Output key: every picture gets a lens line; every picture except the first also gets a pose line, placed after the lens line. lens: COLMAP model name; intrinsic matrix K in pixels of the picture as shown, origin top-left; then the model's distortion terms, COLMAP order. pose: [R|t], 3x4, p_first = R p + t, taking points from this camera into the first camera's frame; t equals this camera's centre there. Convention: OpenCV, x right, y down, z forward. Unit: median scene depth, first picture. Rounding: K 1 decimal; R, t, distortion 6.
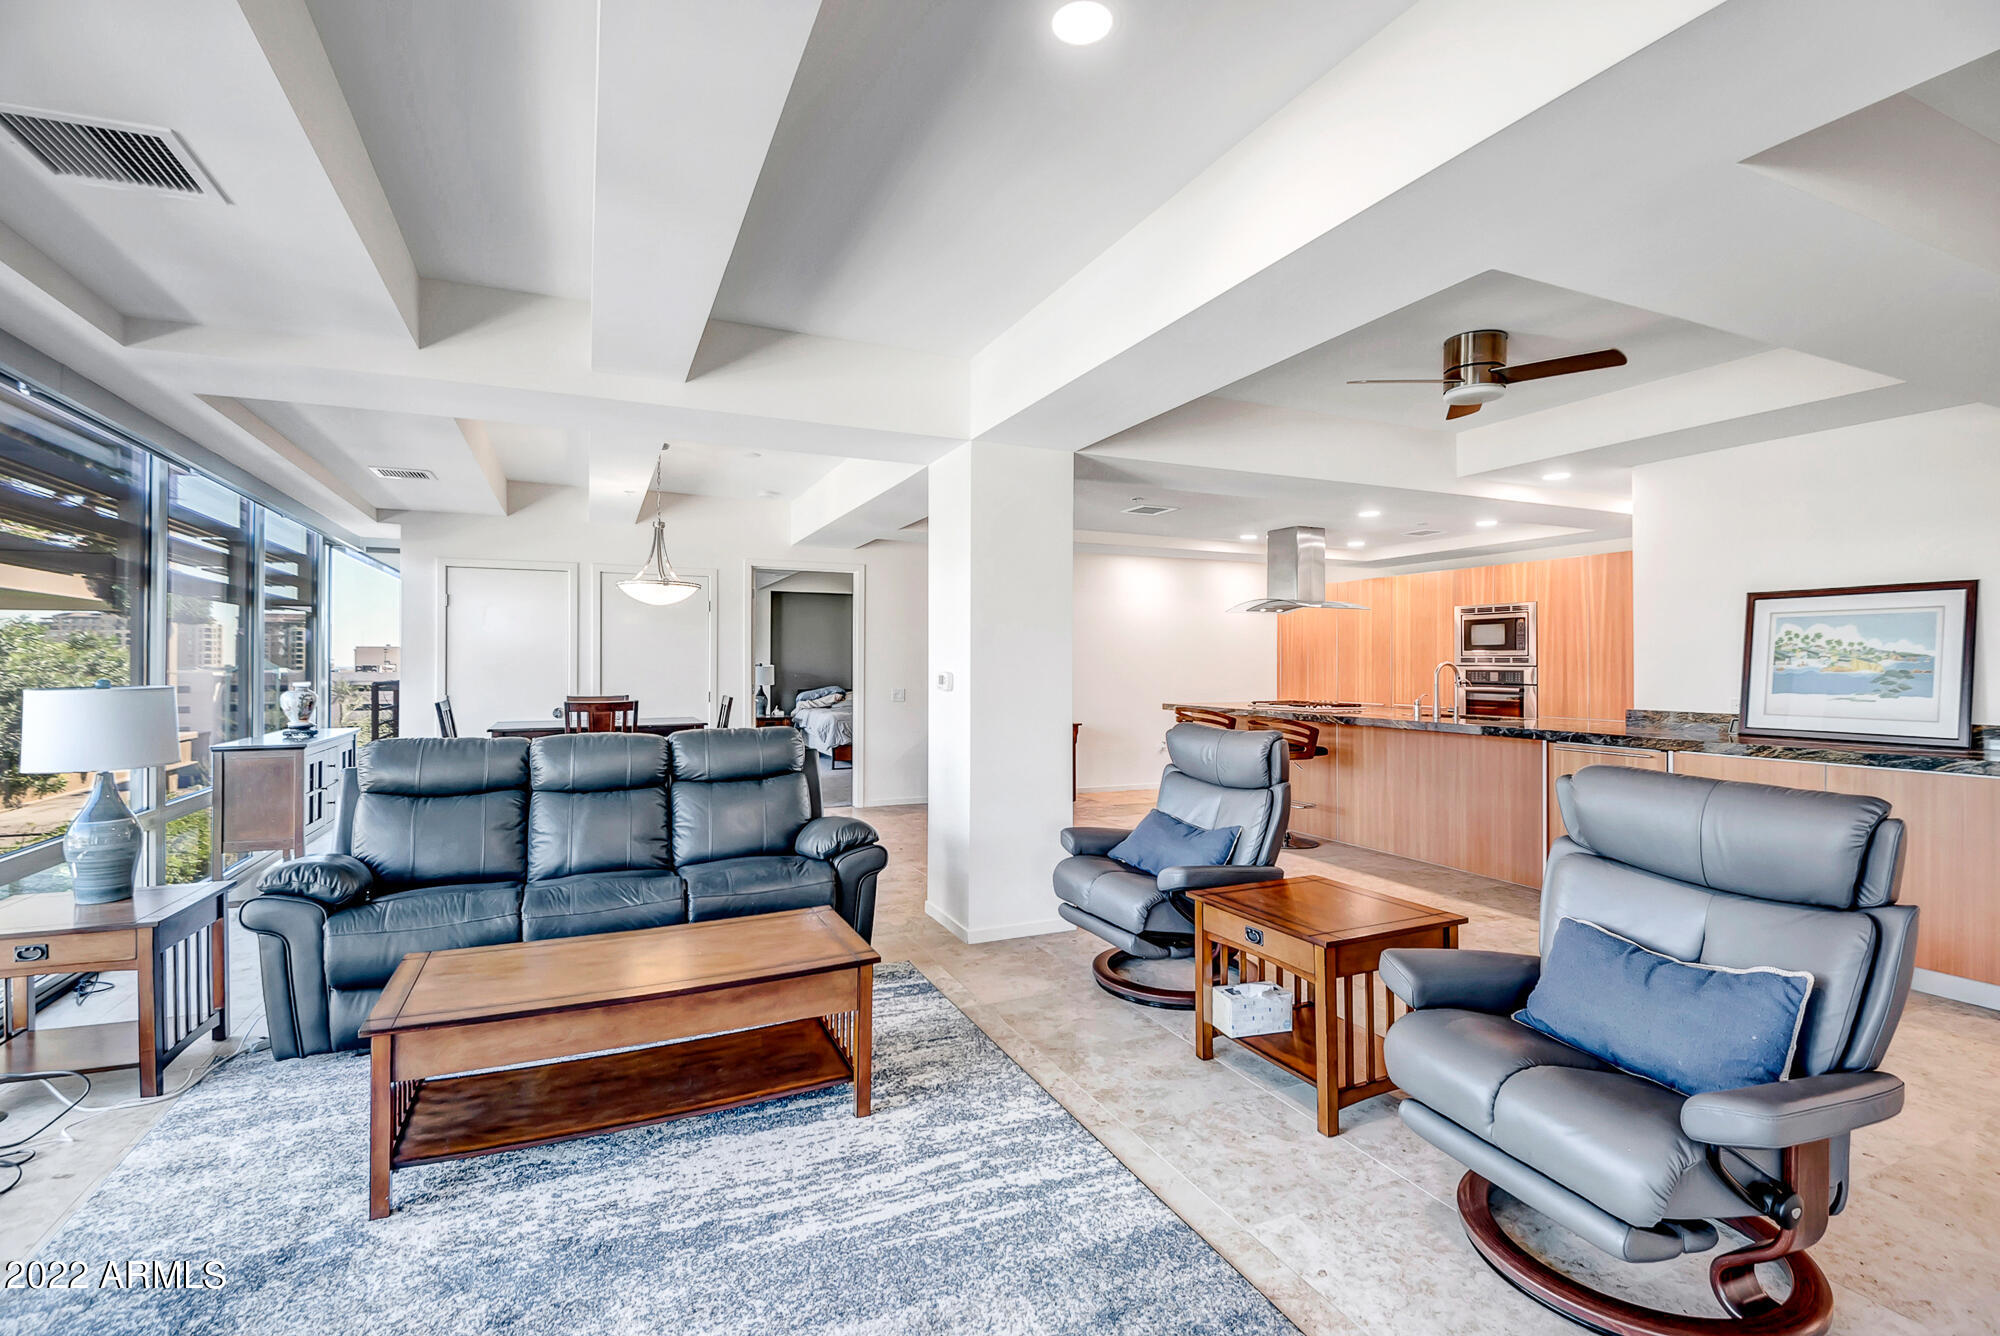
lens RADIAL K [[901.9, 0, 995.6], [0, 901.9, 669.0], [0, 0, 1]] dist [-0.001073, -0.002745]
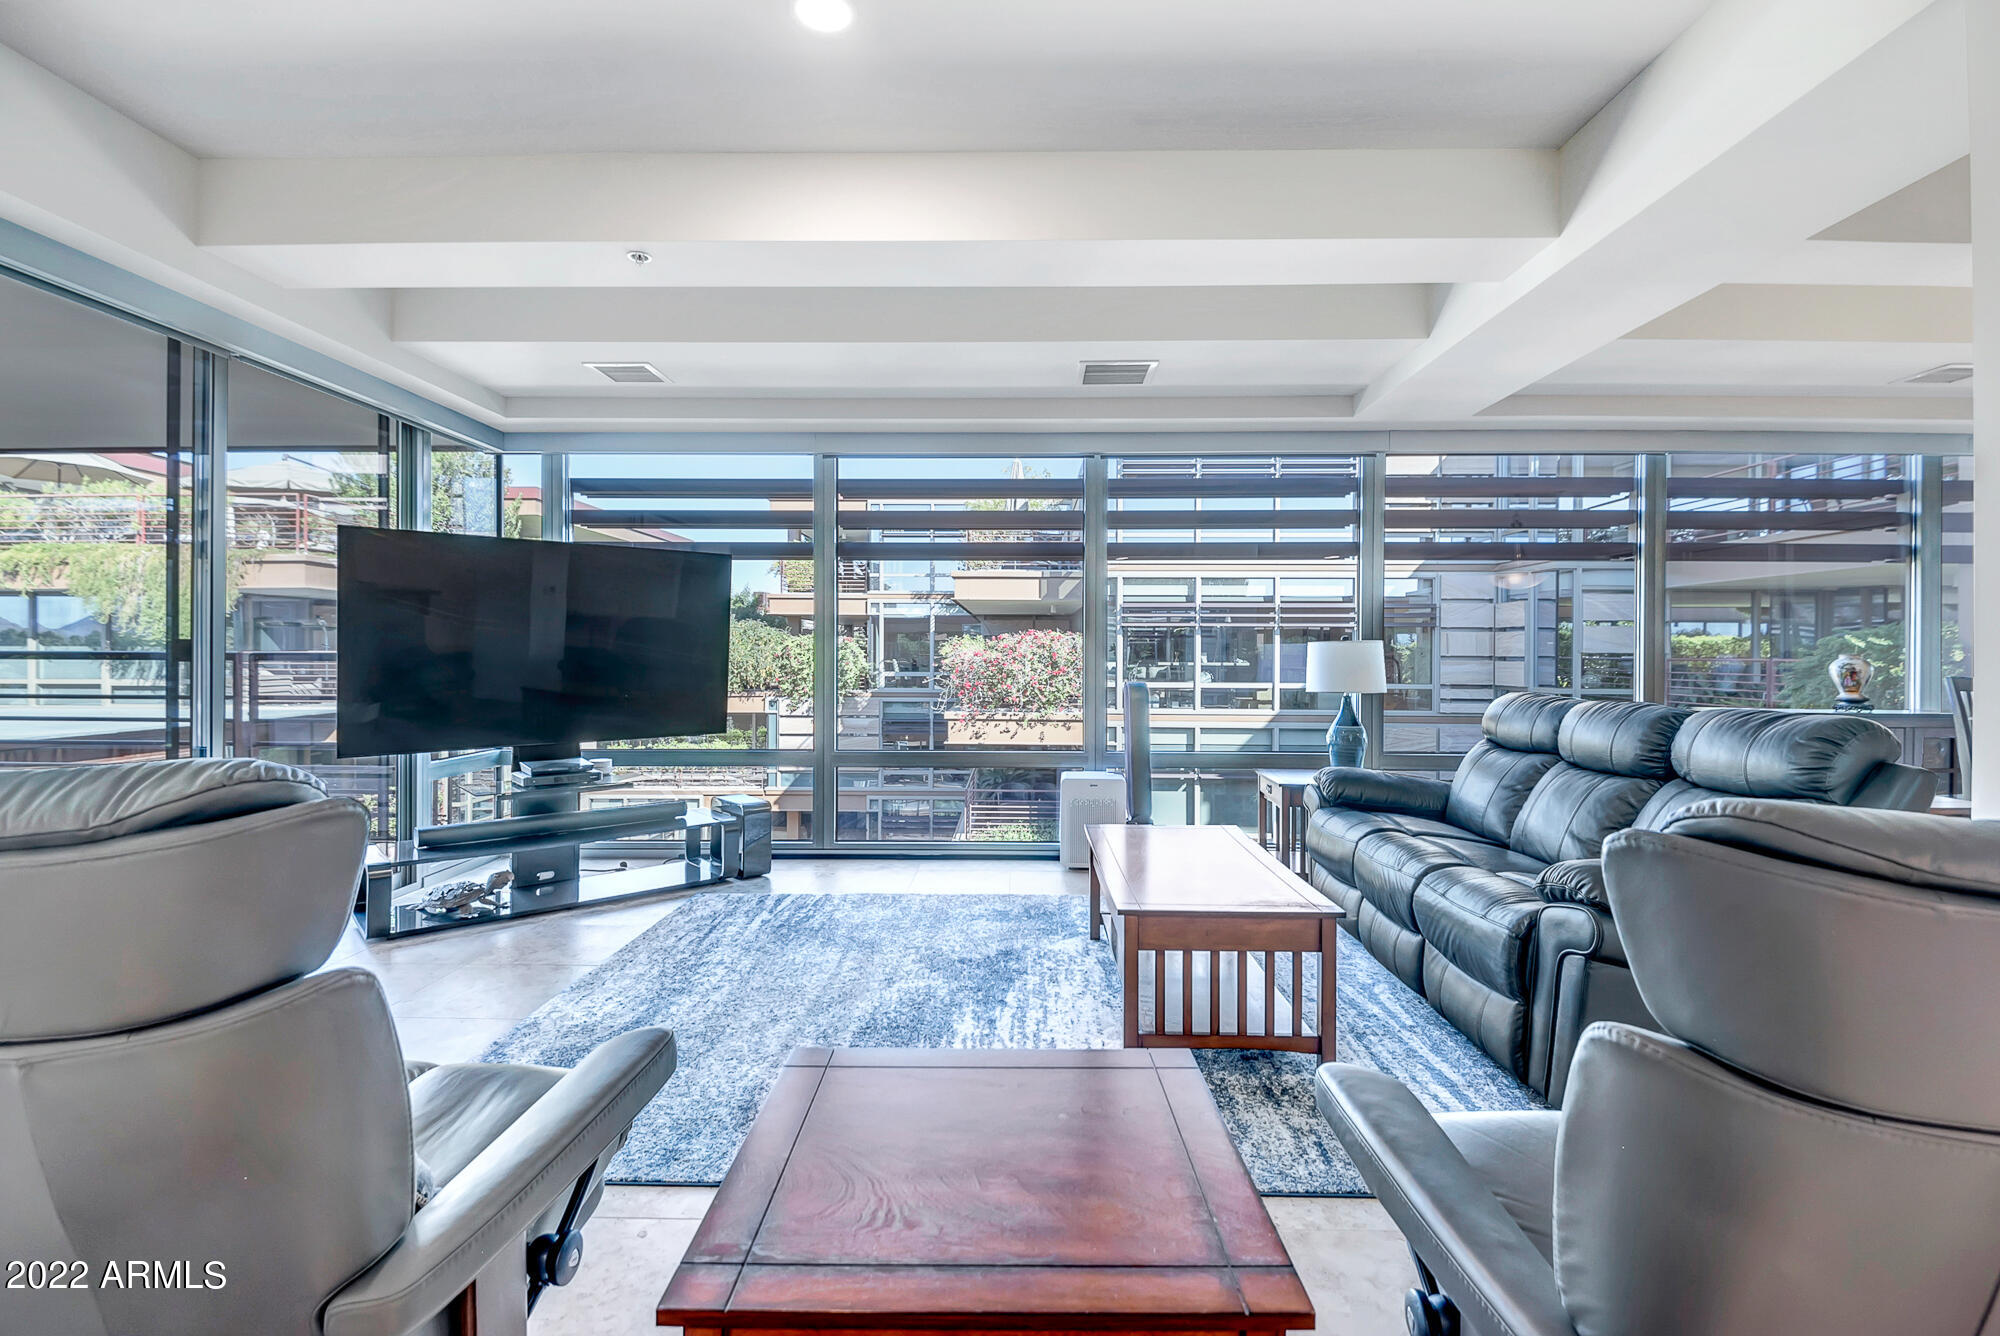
lens RADIAL K [[901.9, 0, 1016.1], [0, 901.9, 662.4], [0, 0, 1]] dist [-0.001073, -0.002745]
pose [[-0.418789, 0.009976, -0.908029, 0.909415], [-0.004580, 0.999904, 0.013098, 0.057348], [0.908072, 0.009644, -0.418703, 1.527535]]
